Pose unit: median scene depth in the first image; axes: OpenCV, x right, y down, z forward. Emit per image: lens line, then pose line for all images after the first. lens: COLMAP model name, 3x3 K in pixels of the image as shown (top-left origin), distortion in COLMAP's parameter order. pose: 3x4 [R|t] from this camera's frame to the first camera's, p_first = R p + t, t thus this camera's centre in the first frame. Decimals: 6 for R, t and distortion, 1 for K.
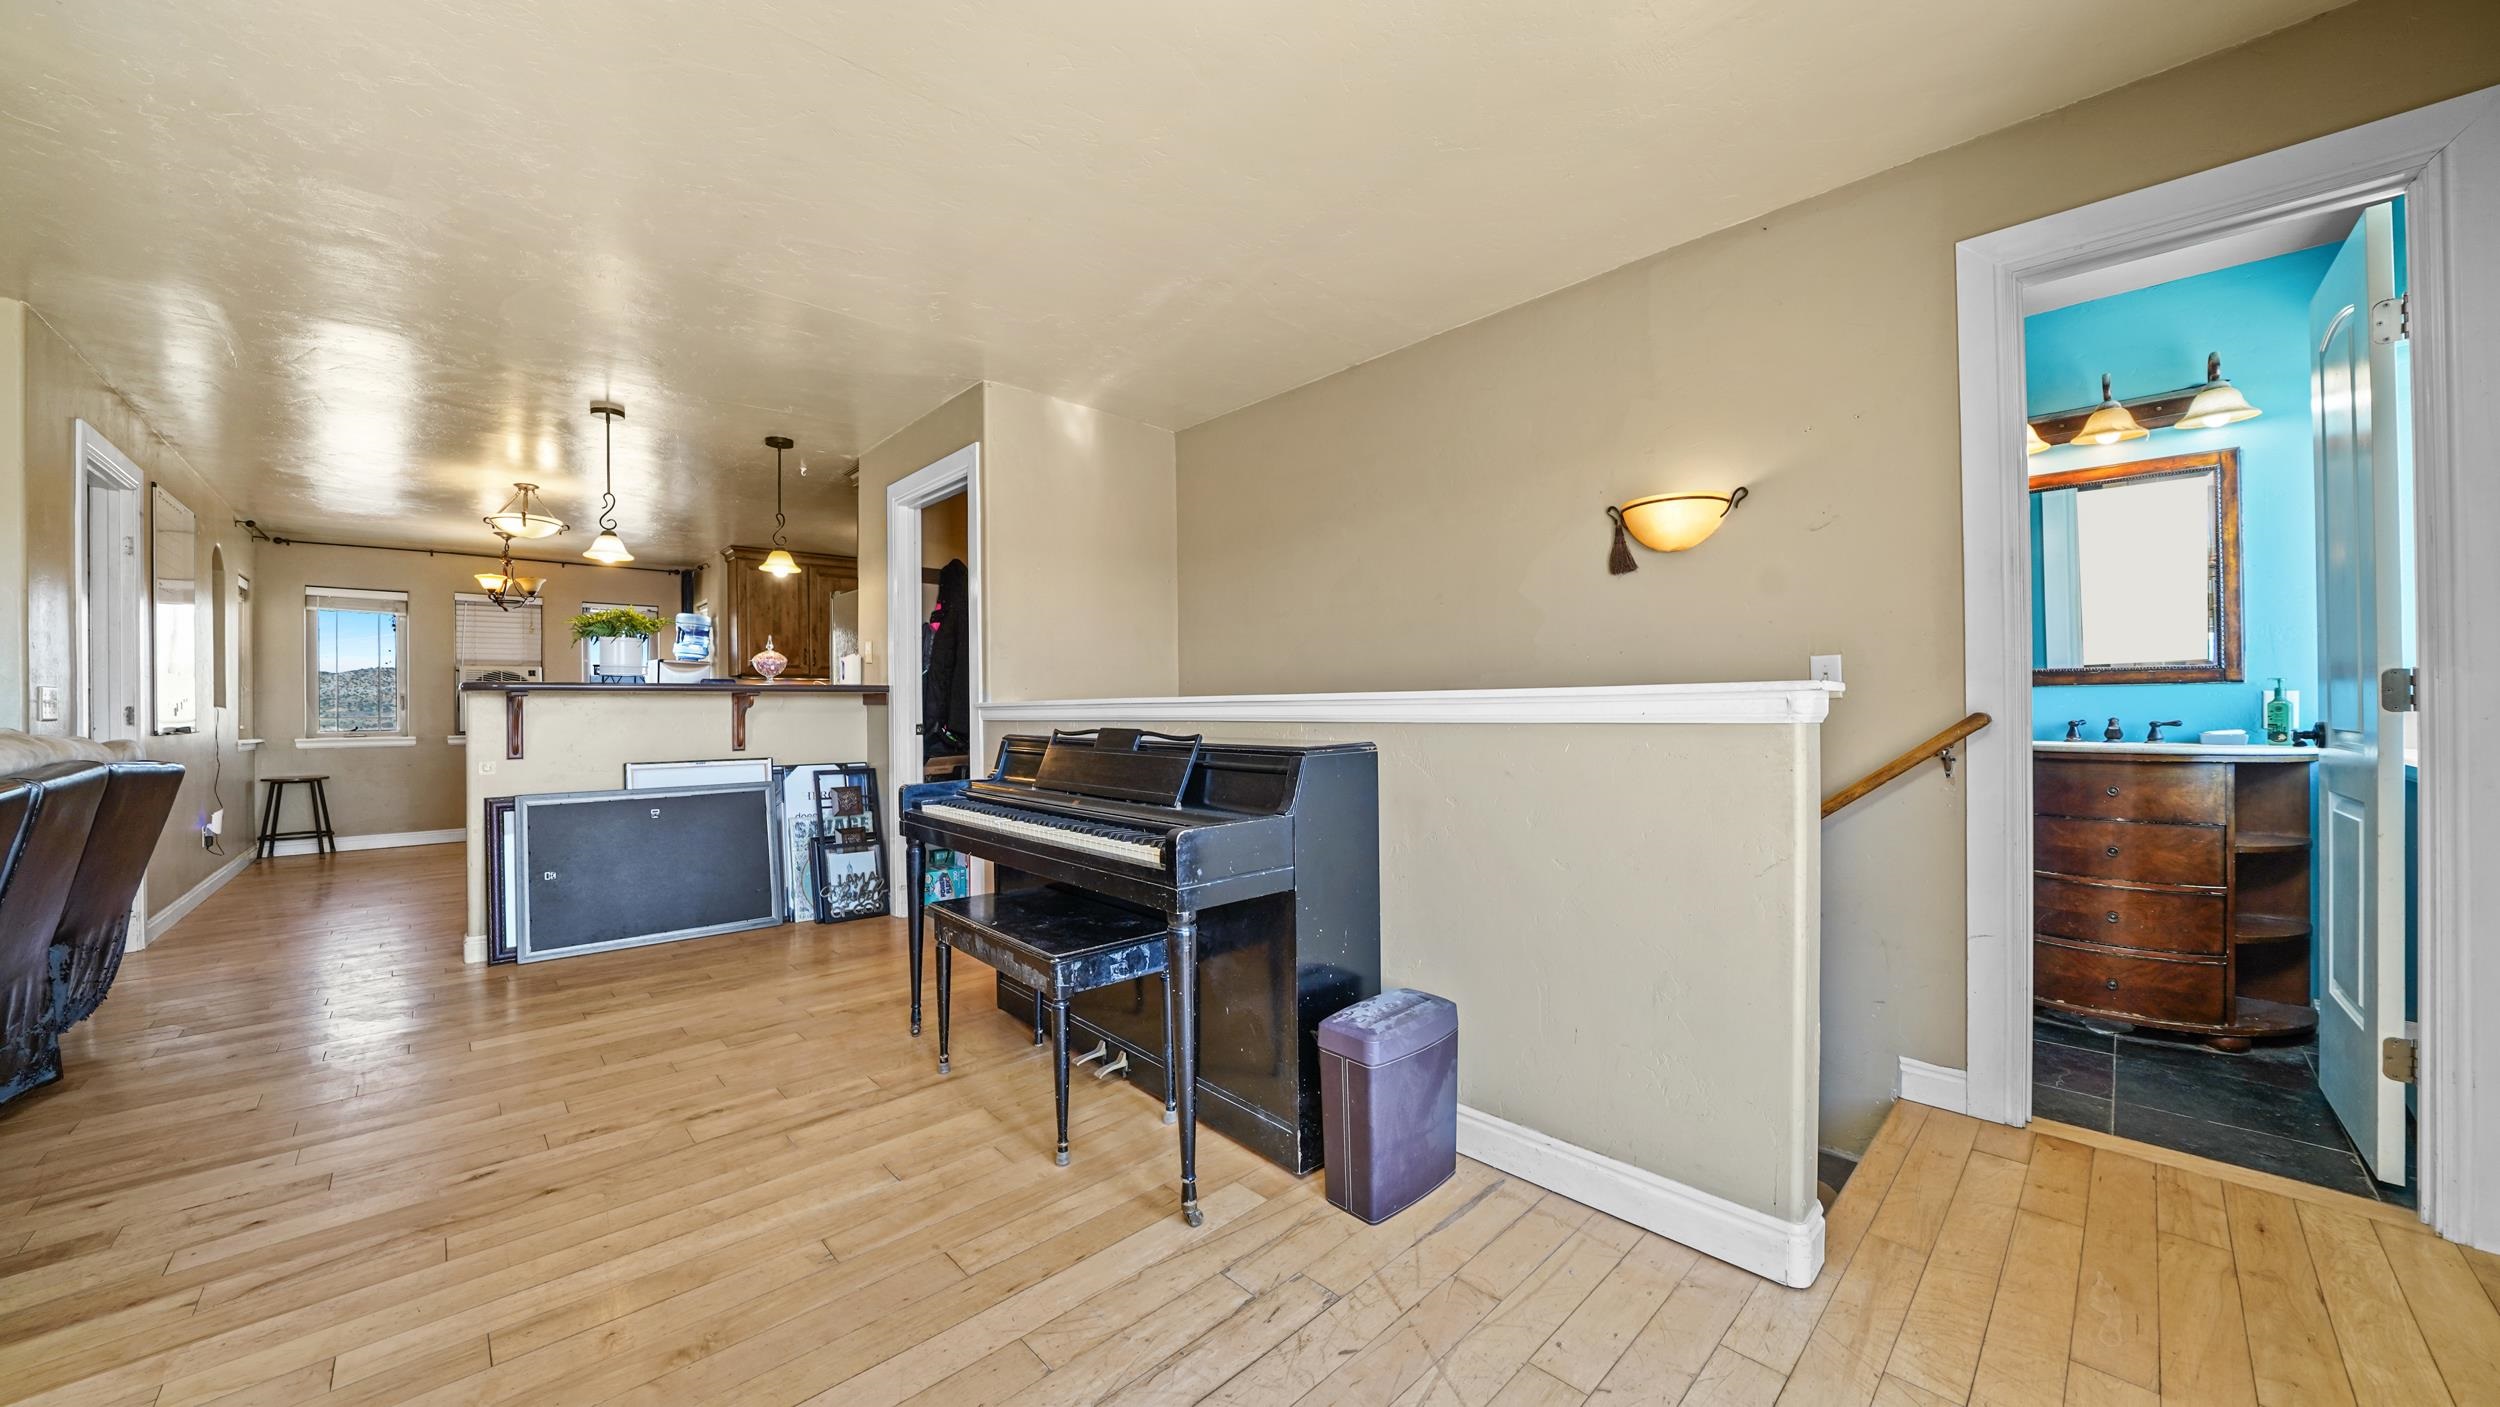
lens RADIAL K [[866.6, 0, 1249.4], [0, 866.6, 711.3], [0, 0, 1]] dist [-0.022370, 0.000032]
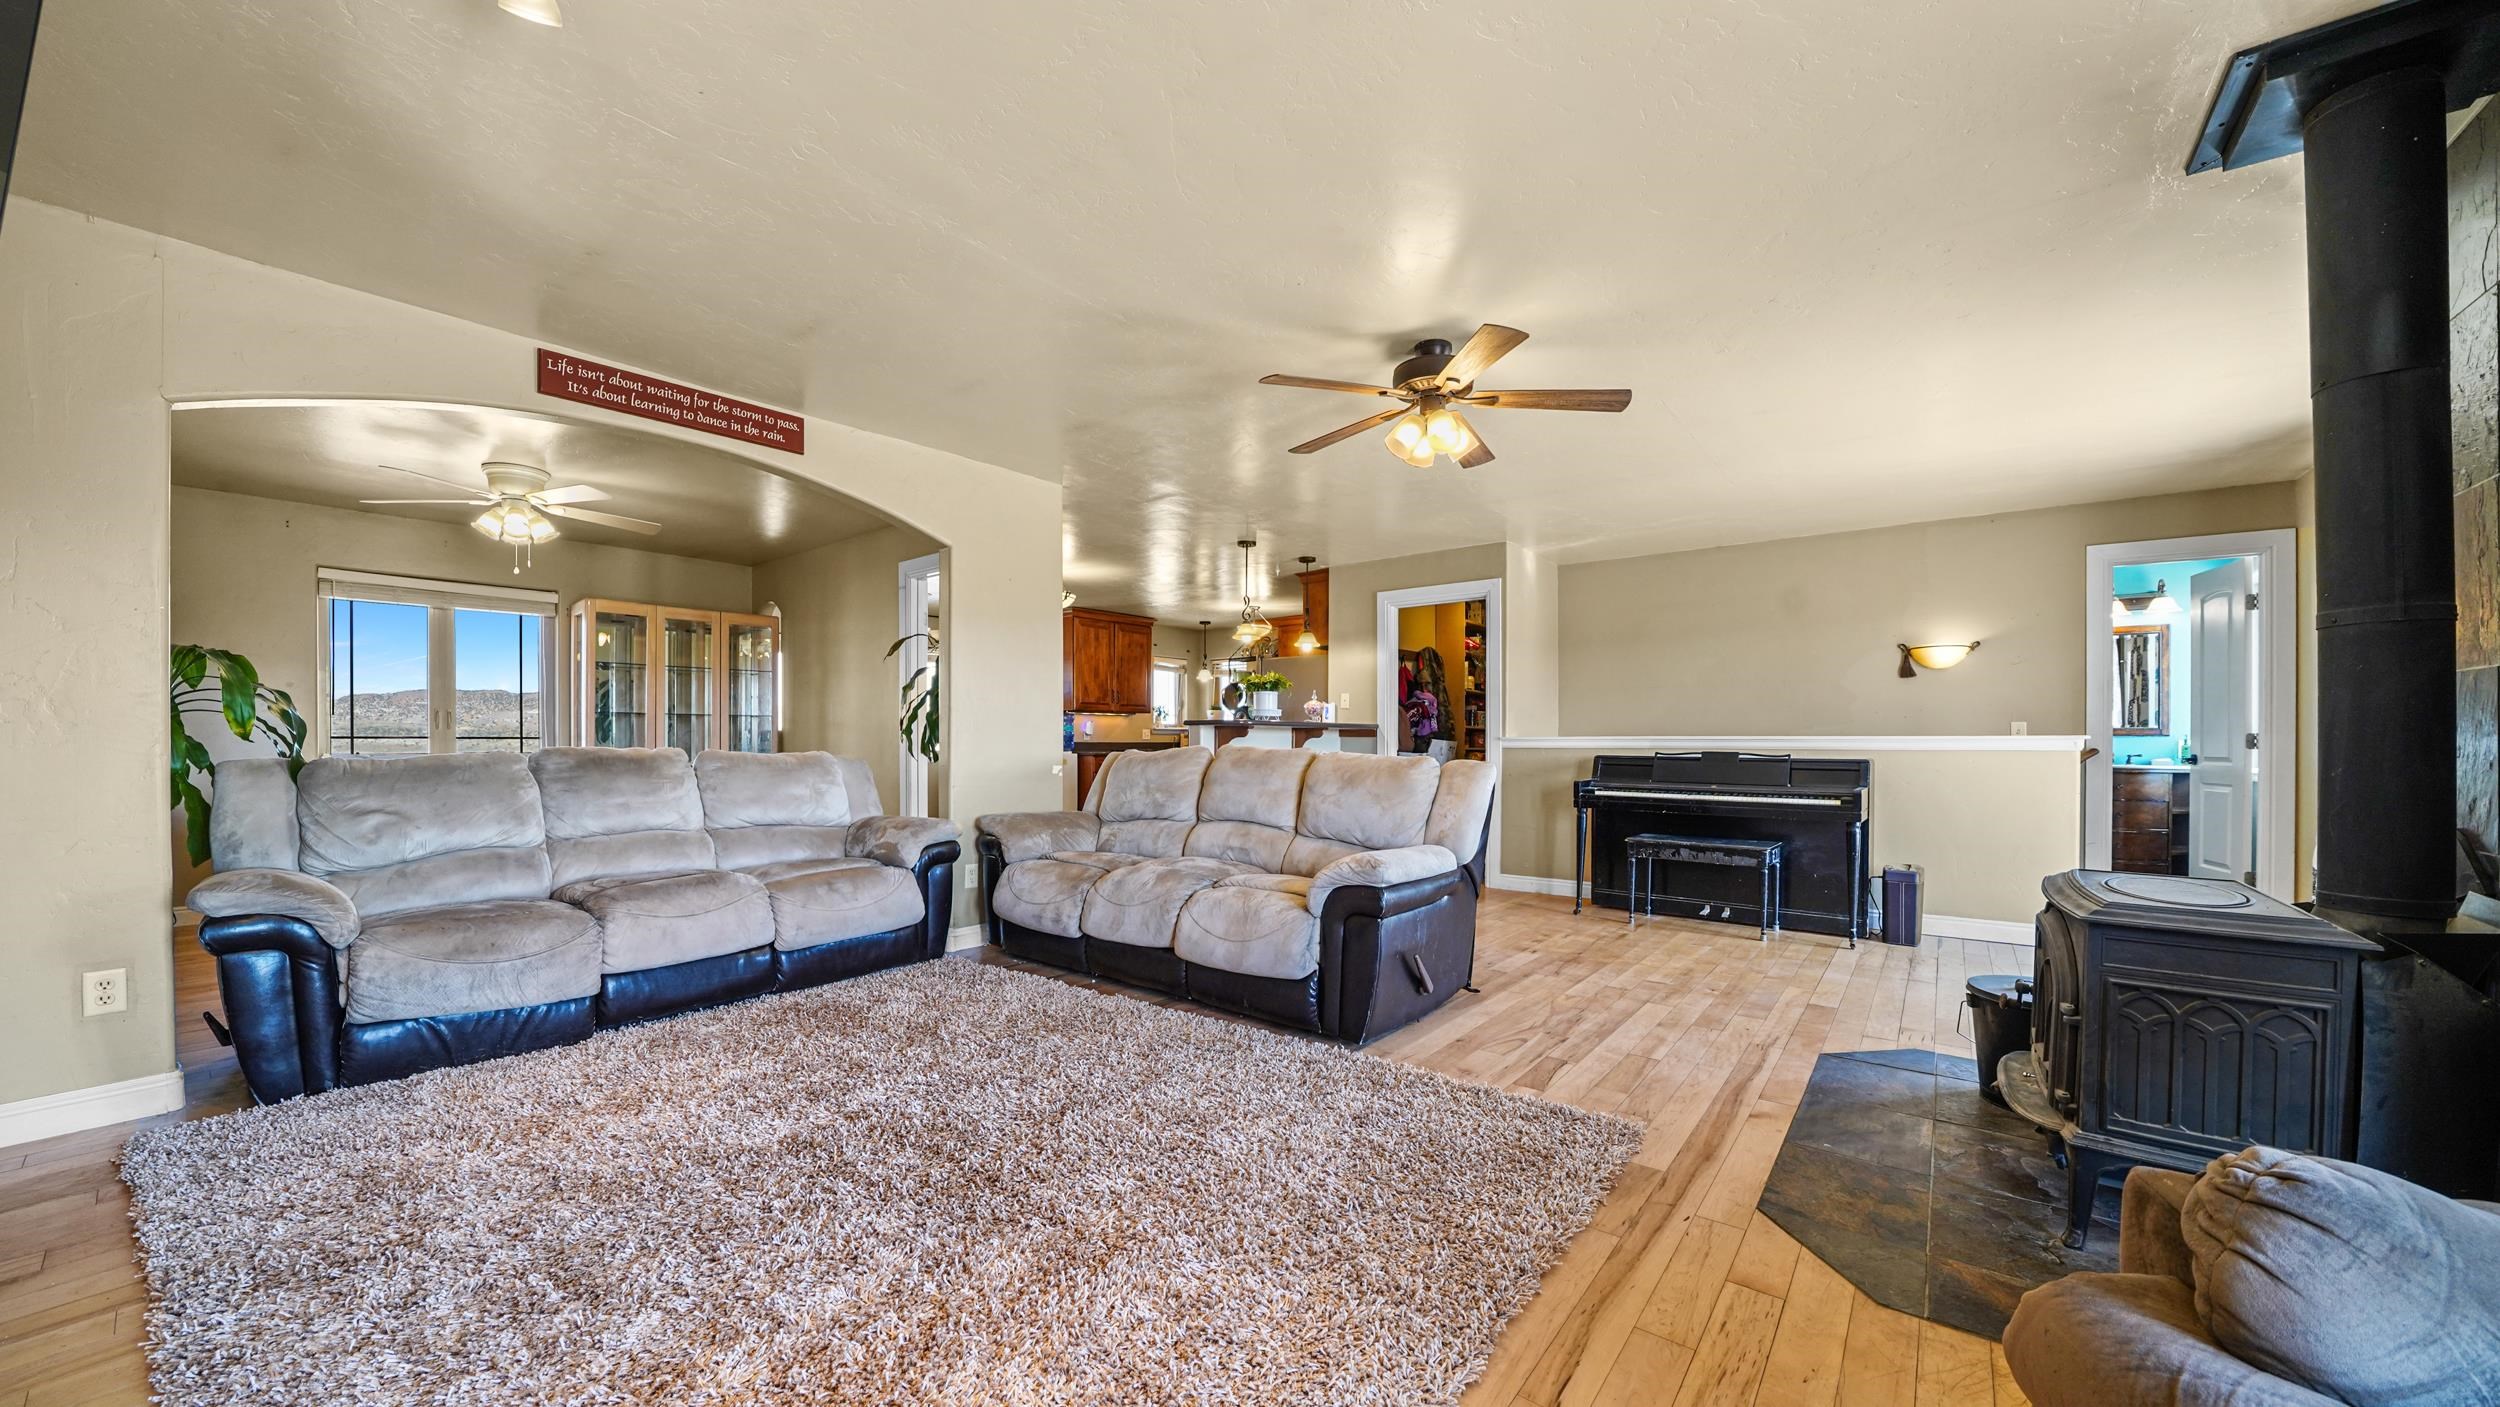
lens RADIAL K [[860.1, 0, 1255.5], [0, 860.1, 743.8], [0, 0, 1]] dist [-0.025900, -0.000026]
pose [[0.991899, 0.009621, 0.126660, -1.383522], [-0.010110, 0.999944, 0.003219, 0.003756], [-0.126622, -0.004474, 0.991941, -0.799670]]
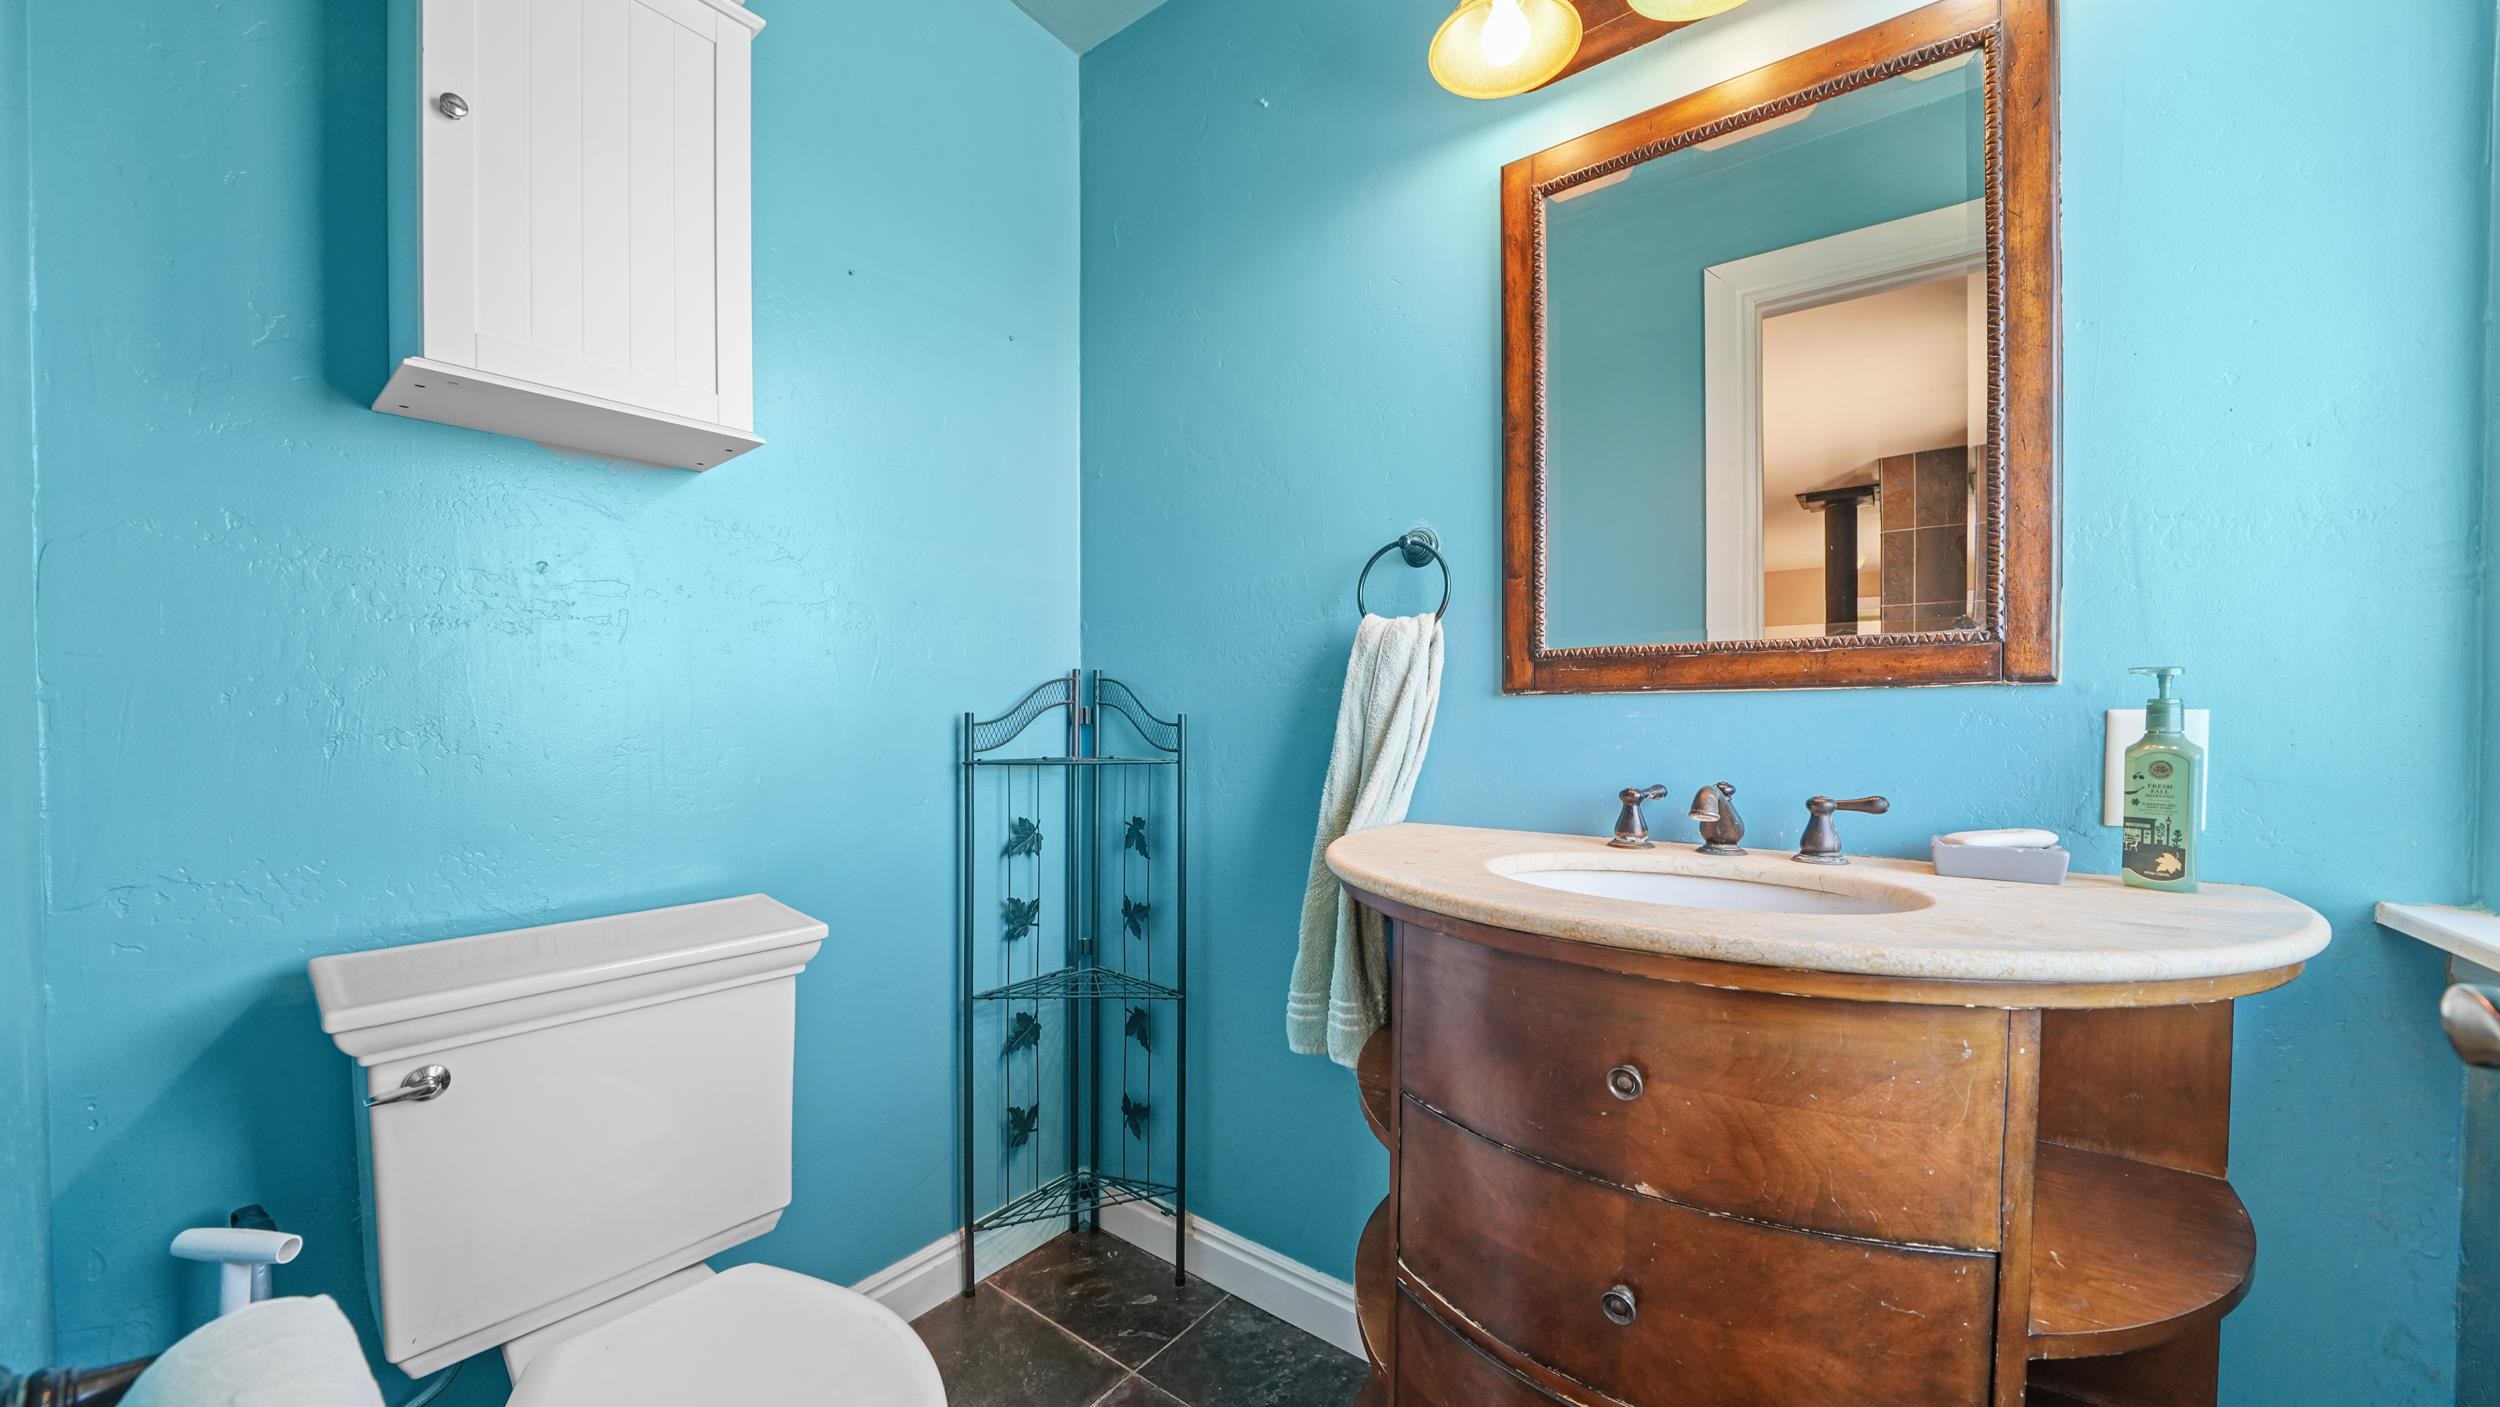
lens RADIAL K [[891.4, 0, 1251.4], [0, 891.4, 750.3], [0, 0, 1]] dist [-0.023371, 0.000146]
pose [[0.986184, 0.005925, 0.165547, 0.855113], [-0.009683, 0.999713, 0.021905, -0.013253], [-0.165370, -0.023205, 0.985959, 0.746707]]
